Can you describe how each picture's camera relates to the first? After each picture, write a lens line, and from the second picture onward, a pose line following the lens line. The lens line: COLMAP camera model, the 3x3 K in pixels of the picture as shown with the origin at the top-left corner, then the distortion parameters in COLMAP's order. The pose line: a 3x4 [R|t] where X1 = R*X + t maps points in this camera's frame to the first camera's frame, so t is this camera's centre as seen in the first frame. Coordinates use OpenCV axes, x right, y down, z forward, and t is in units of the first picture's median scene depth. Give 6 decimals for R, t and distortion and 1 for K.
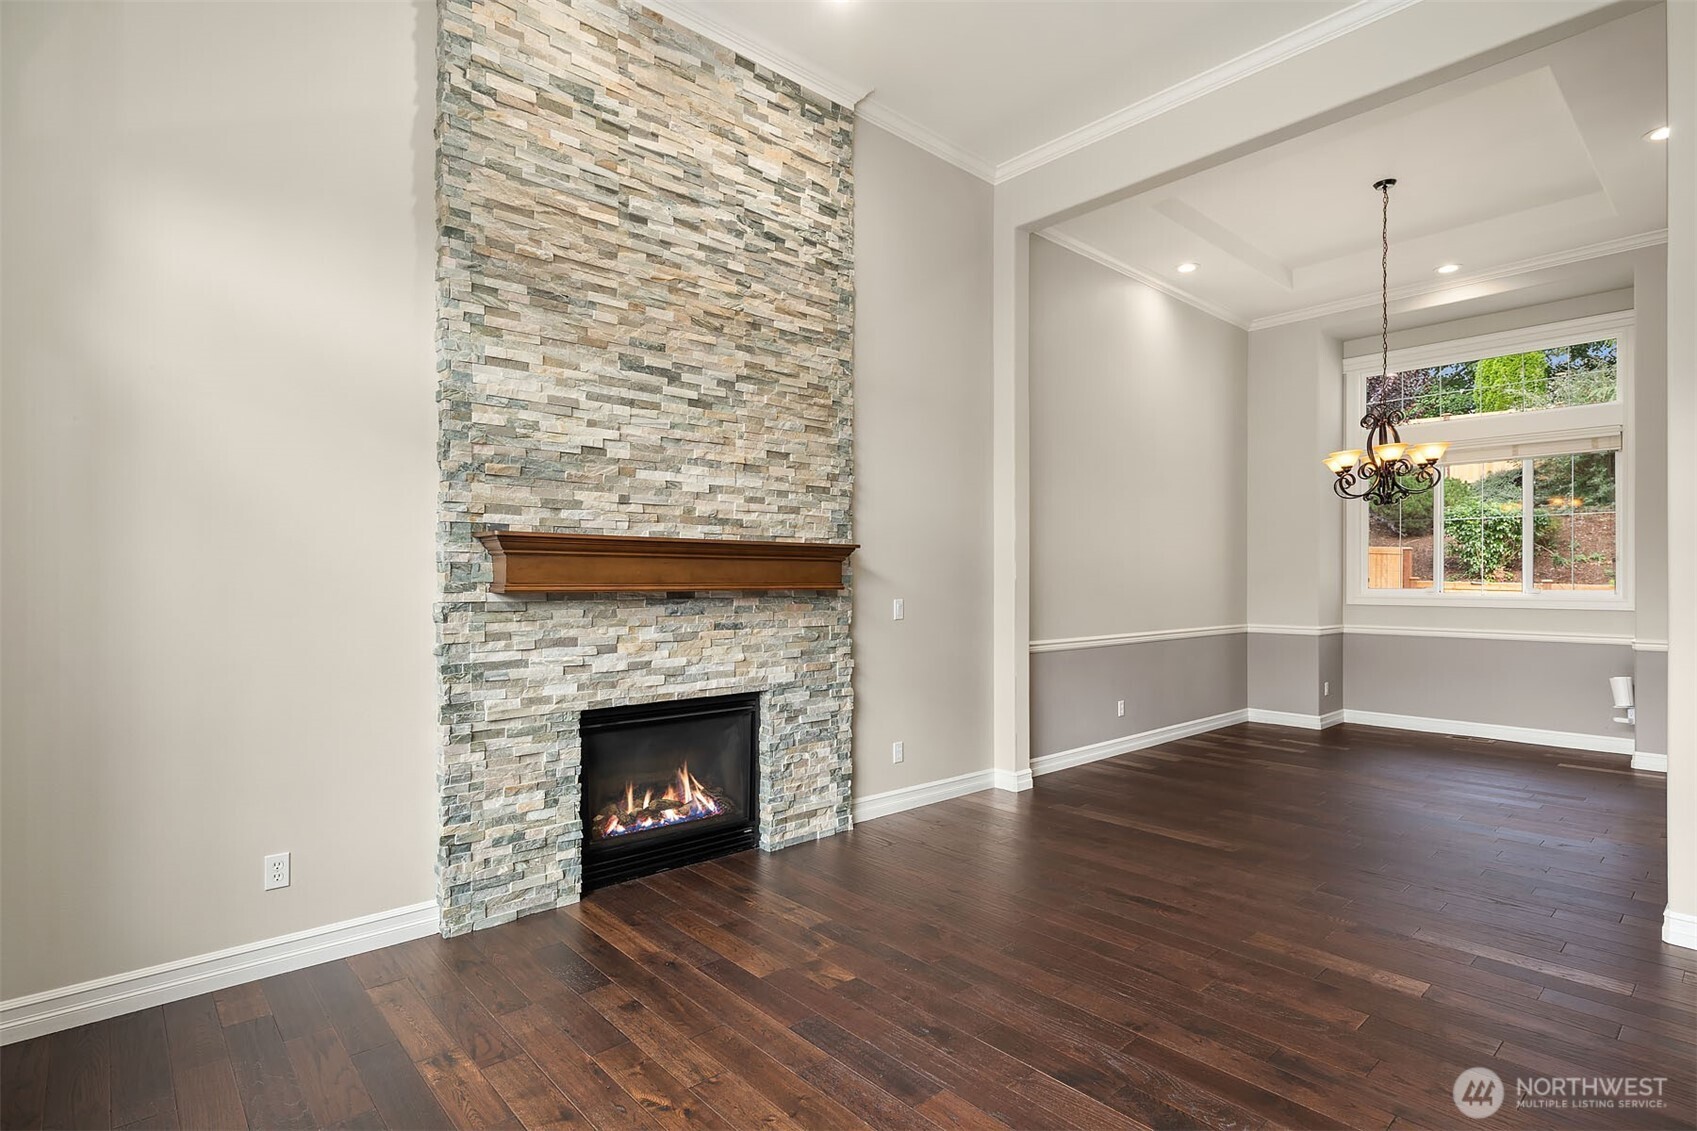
lens RADIAL K [[837.7, 0, 824.1], [0, 837.7, 586.4], [0, 0, 1]] dist [0.000020, -0.002952]
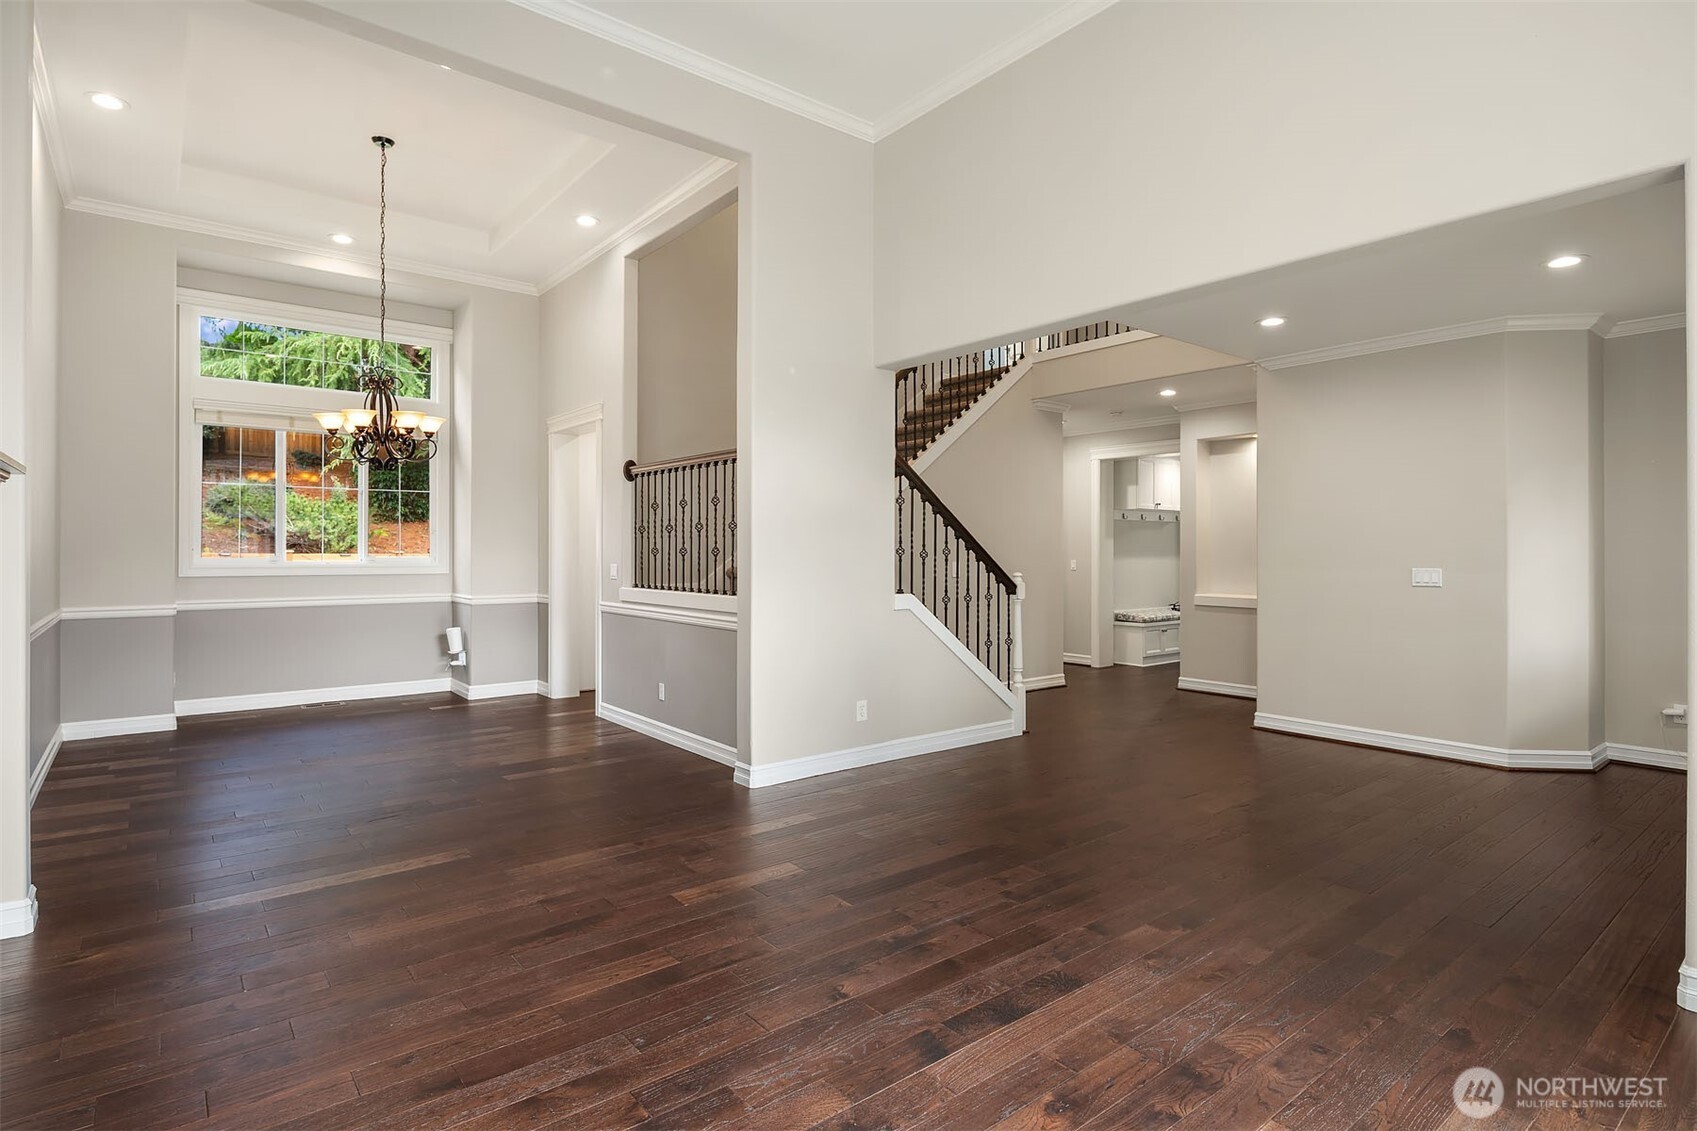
lens RADIAL K [[837.7, 0, 843.8], [0, 837.7, 564.3], [0, 0, 1]] dist [0.000020, -0.002952]
pose [[0.053041, -0.017502, 0.998439, -0.404211], [0.002207, 0.999846, 0.017410, -0.009317], [-0.998590, 0.001280, 0.053072, 0.600110]]
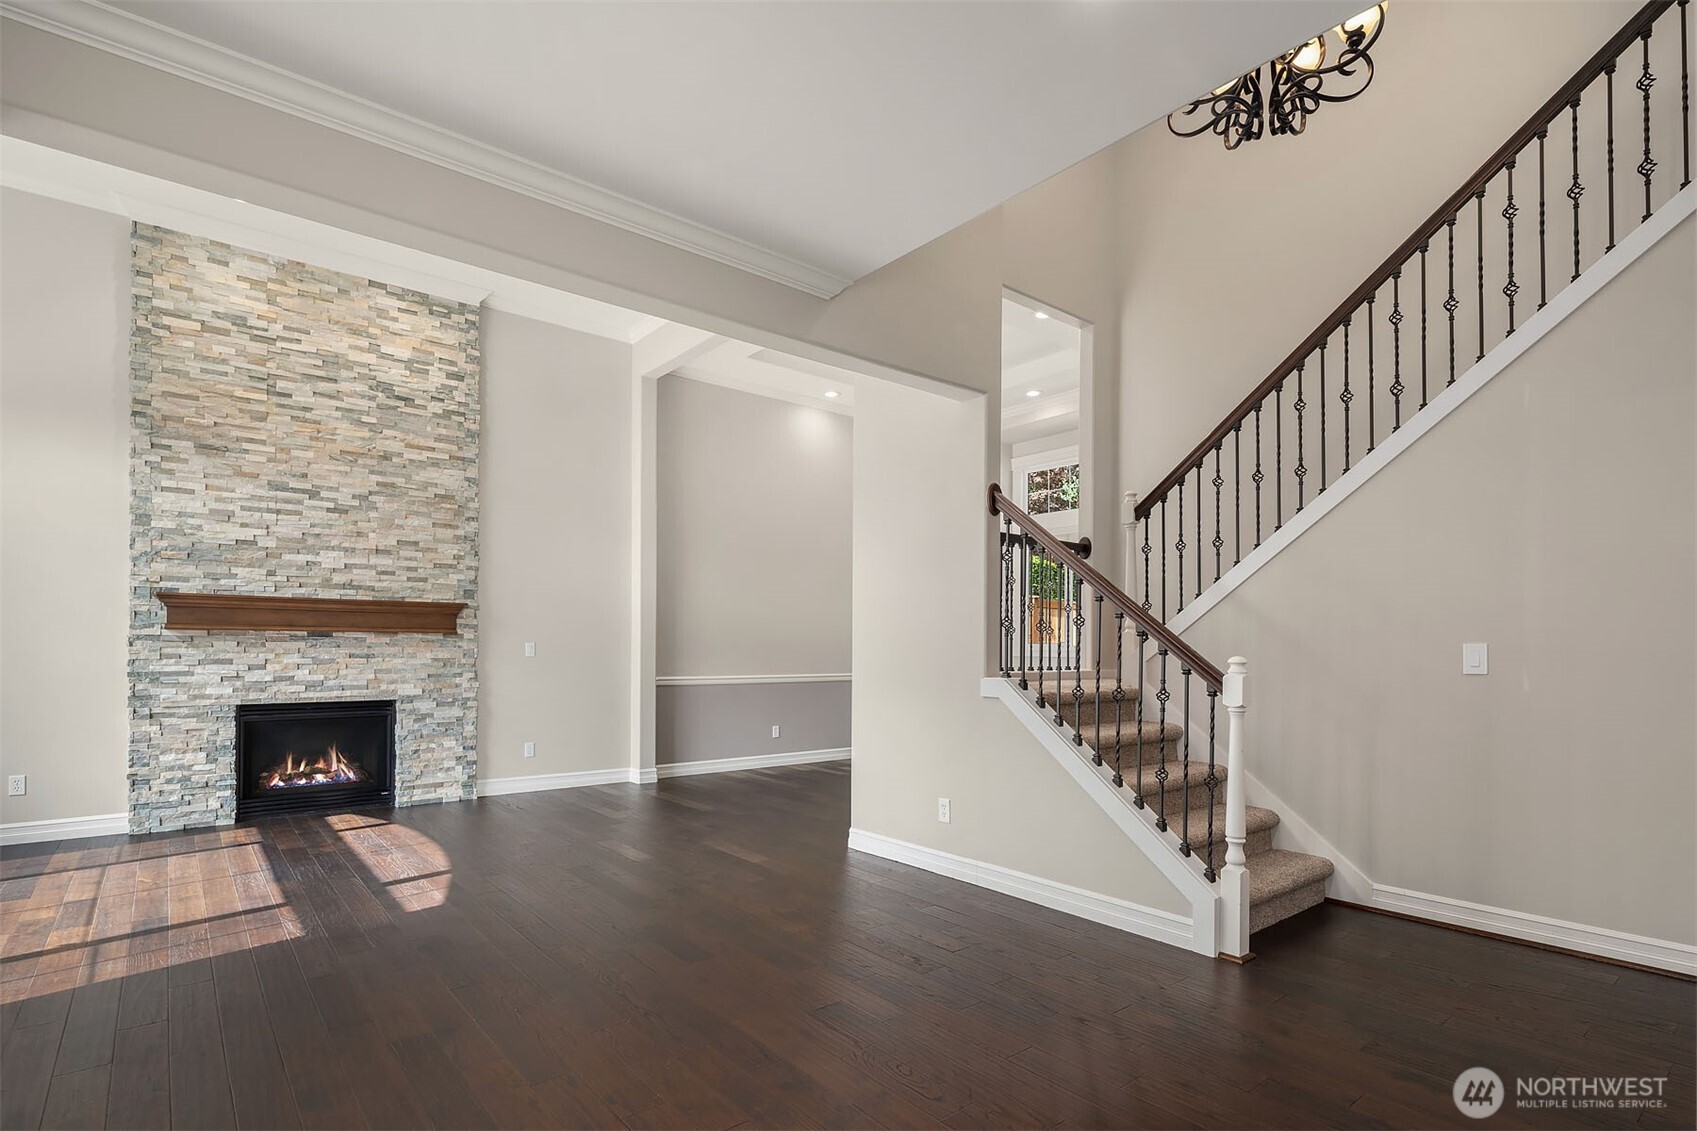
lens RADIAL K [[837.7, 0, 839.8], [0, 837.7, 653.7], [0, 0, 1]] dist [0.000020, -0.002952]
pose [[0.999269, 0.008233, -0.037339, 0.853459], [-0.008206, 0.999966, 0.000881, 0.036857], [0.037345, -0.000574, 0.999302, -0.514959]]
